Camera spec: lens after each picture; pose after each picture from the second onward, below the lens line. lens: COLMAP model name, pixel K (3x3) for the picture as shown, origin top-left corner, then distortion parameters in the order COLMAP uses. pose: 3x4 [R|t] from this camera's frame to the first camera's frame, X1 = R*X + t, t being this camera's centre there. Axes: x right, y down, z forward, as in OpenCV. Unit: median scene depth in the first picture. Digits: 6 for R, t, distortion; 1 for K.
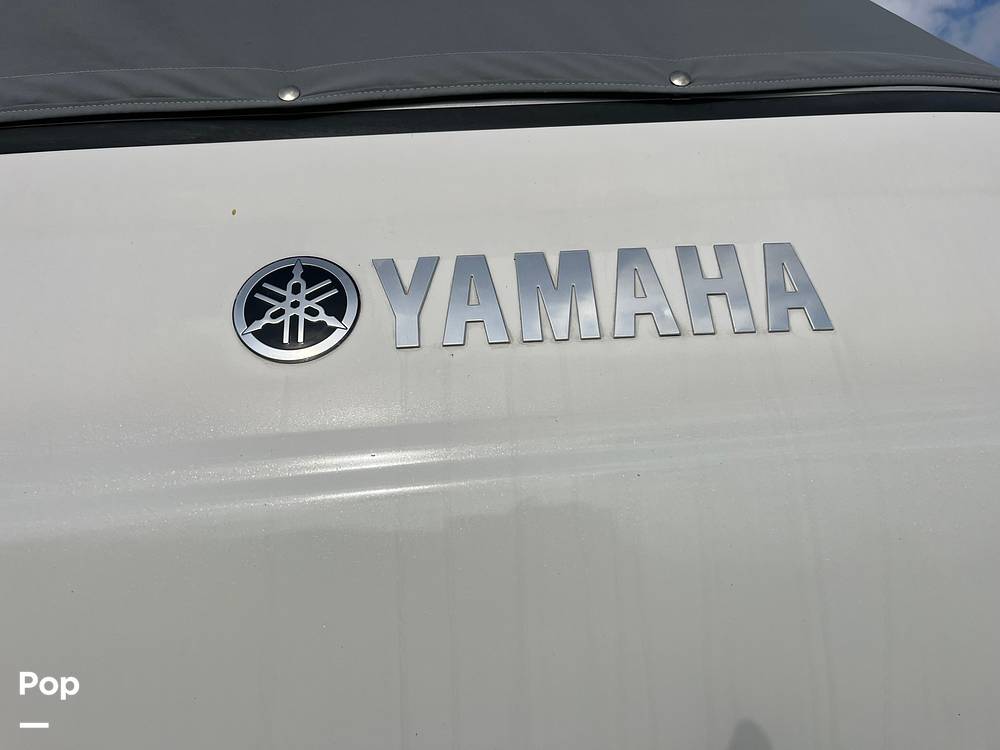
lens RADIAL K [[765.0, 0, 500.2], [0, 765.0, 374.4], [0, 0, 1]] dist [0.062836, -0.072266]
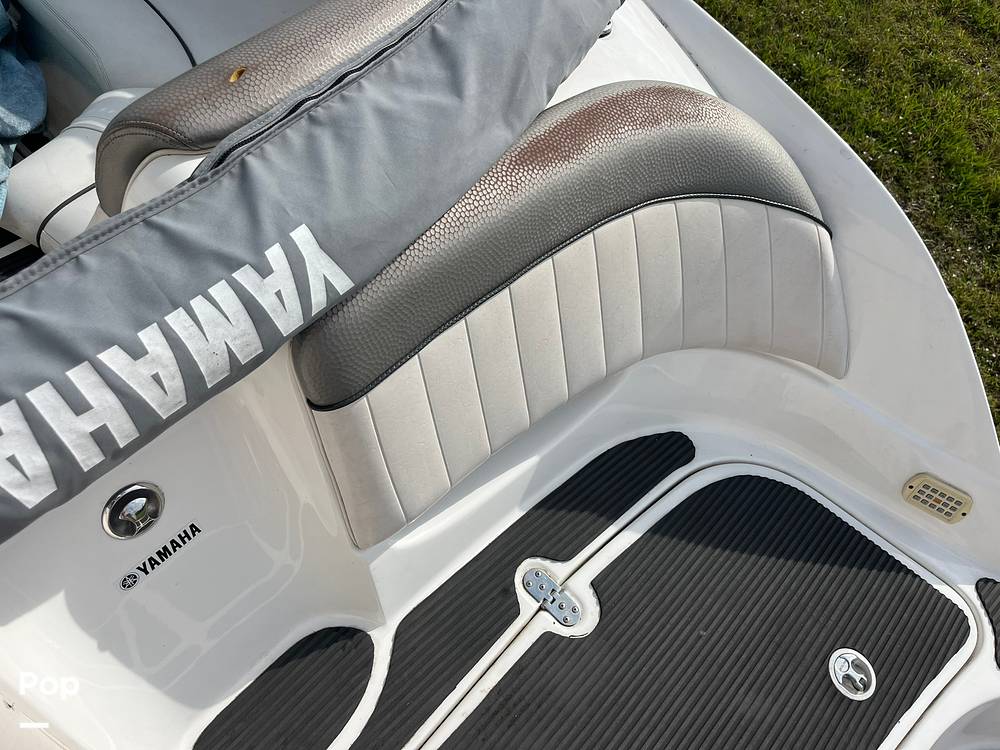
lens RADIAL K [[765.0, 0, 497.9], [0, 765.0, 371.5], [0, 0, 1]] dist [0.062836, -0.072266]
pose [[0.661728, -0.514899, 0.544973, -0.849443], [-0.279702, 0.504862, 0.816628, -7.167109], [-0.695617, -0.692815, 0.190063, -1.202299]]
